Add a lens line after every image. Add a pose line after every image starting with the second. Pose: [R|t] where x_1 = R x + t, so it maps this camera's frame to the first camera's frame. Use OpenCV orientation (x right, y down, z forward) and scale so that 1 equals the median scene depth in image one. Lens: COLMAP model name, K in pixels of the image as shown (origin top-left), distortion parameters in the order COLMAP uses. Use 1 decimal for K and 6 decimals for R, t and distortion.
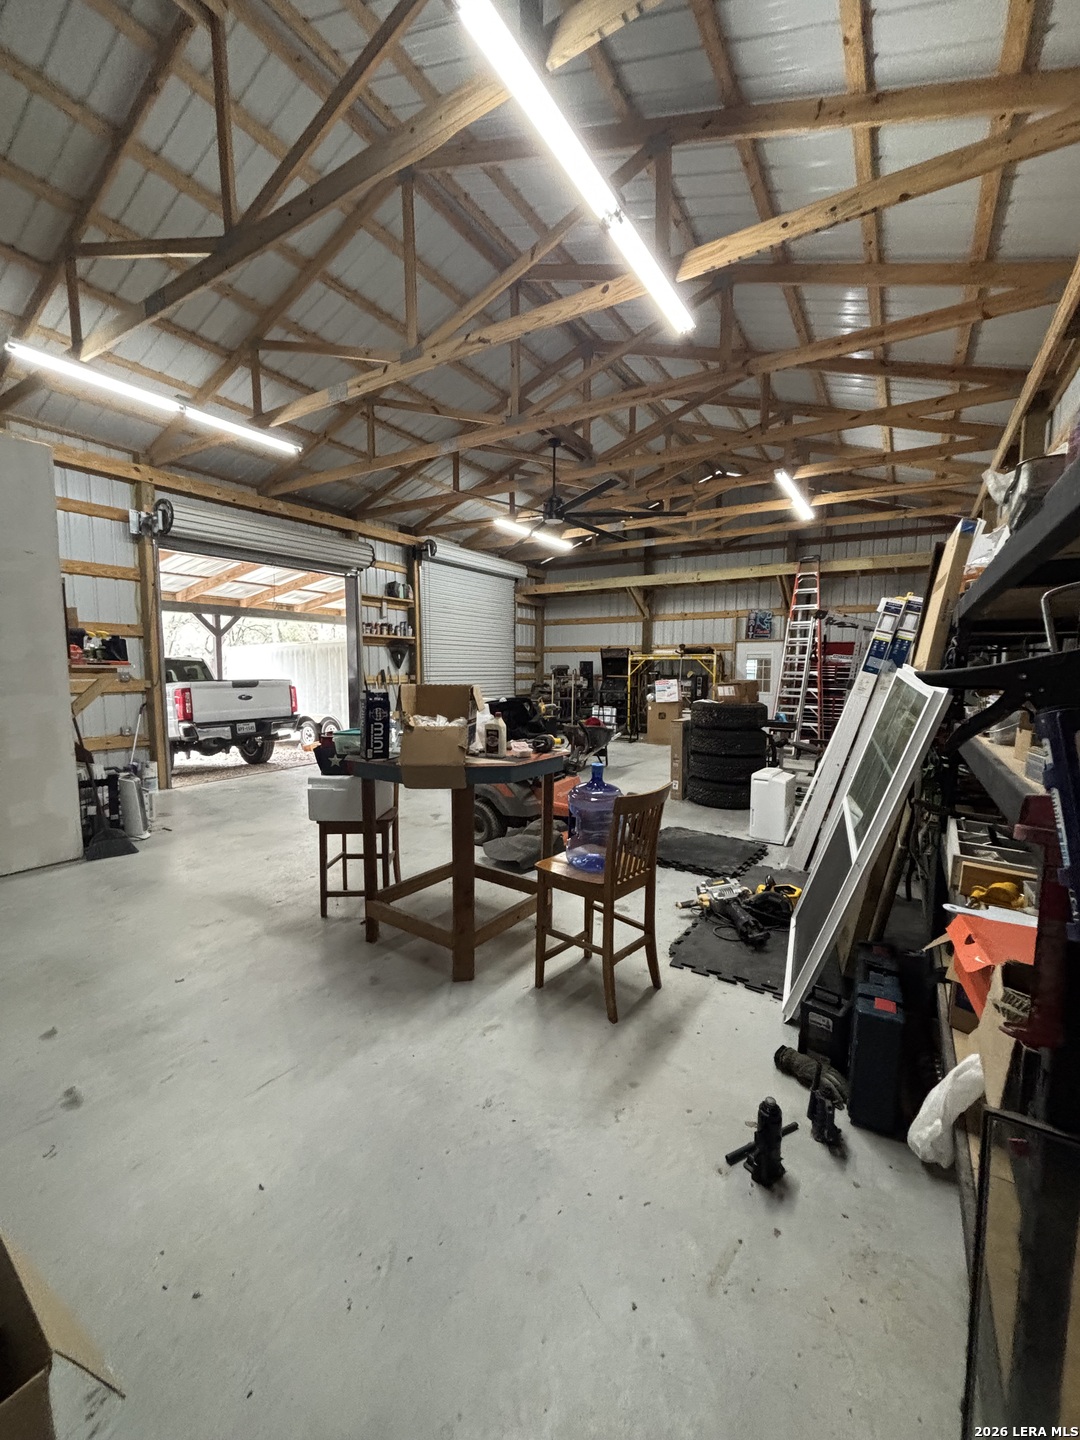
lens RADIAL K [[576.8, 0, 543.5], [0, 576.8, 716.7], [0, 0, 1]] dist [0.003816, -0.000667]
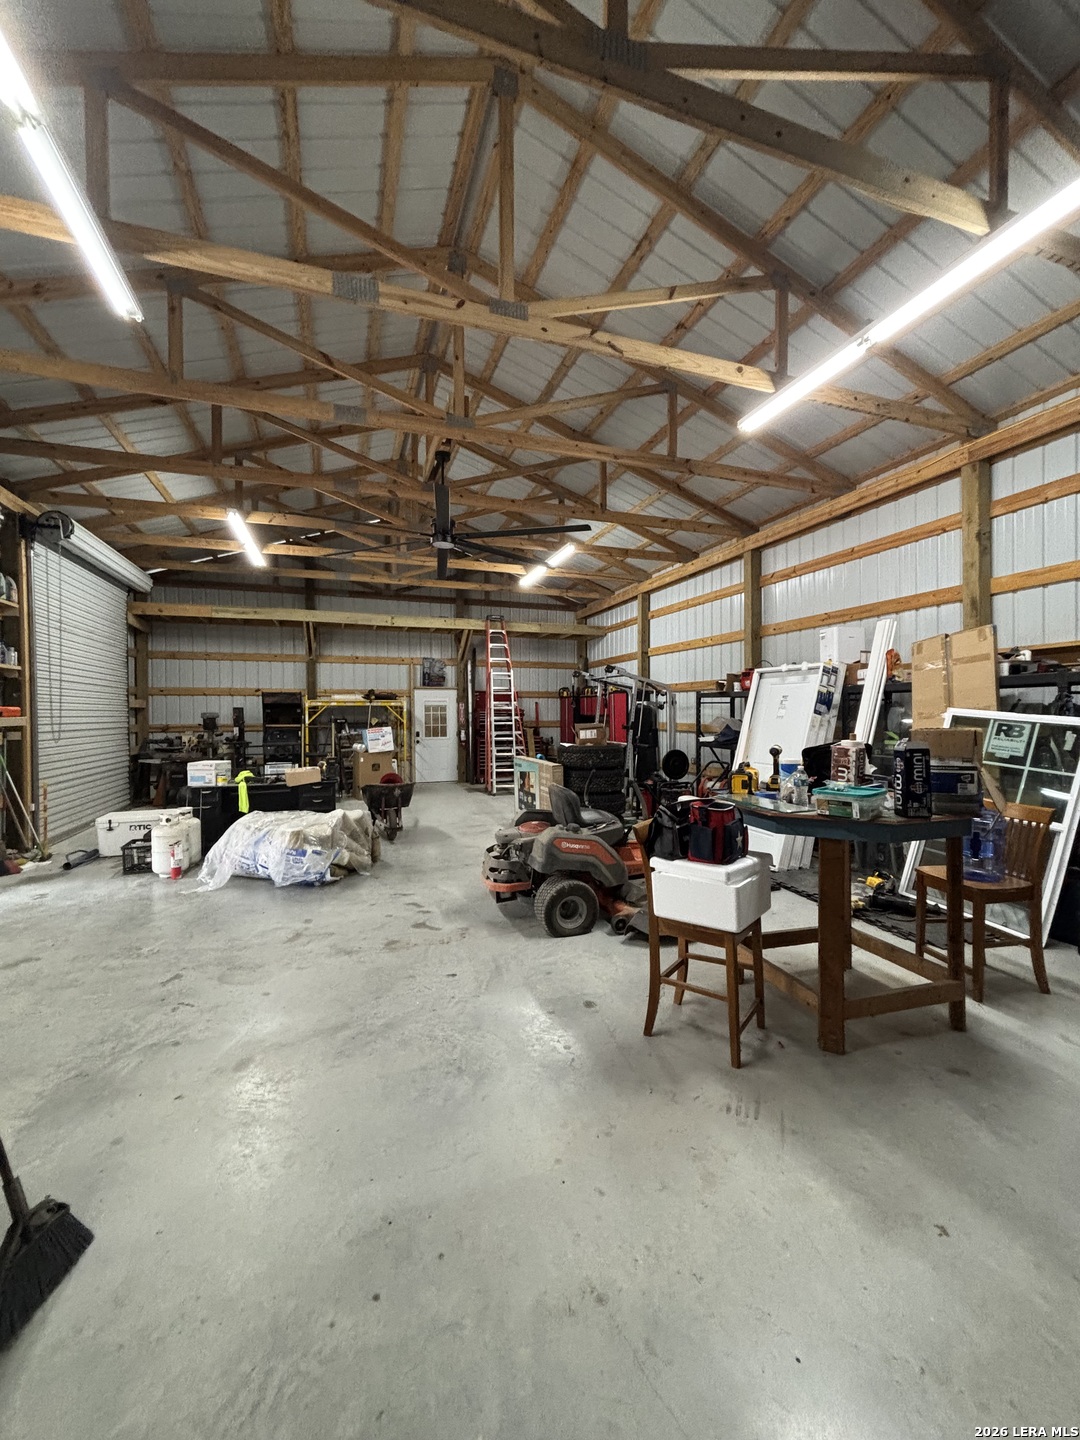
lens RADIAL K [[576.8, 0, 539.6], [0, 576.8, 719.9], [0, 0, 1]] dist [0.003816, -0.000667]
pose [[0.628603, -0.016276, 0.777556, -0.299814], [0.071163, 0.996791, -0.036666, -0.021540], [-0.774464, 0.078382, 0.627744, 0.193020]]
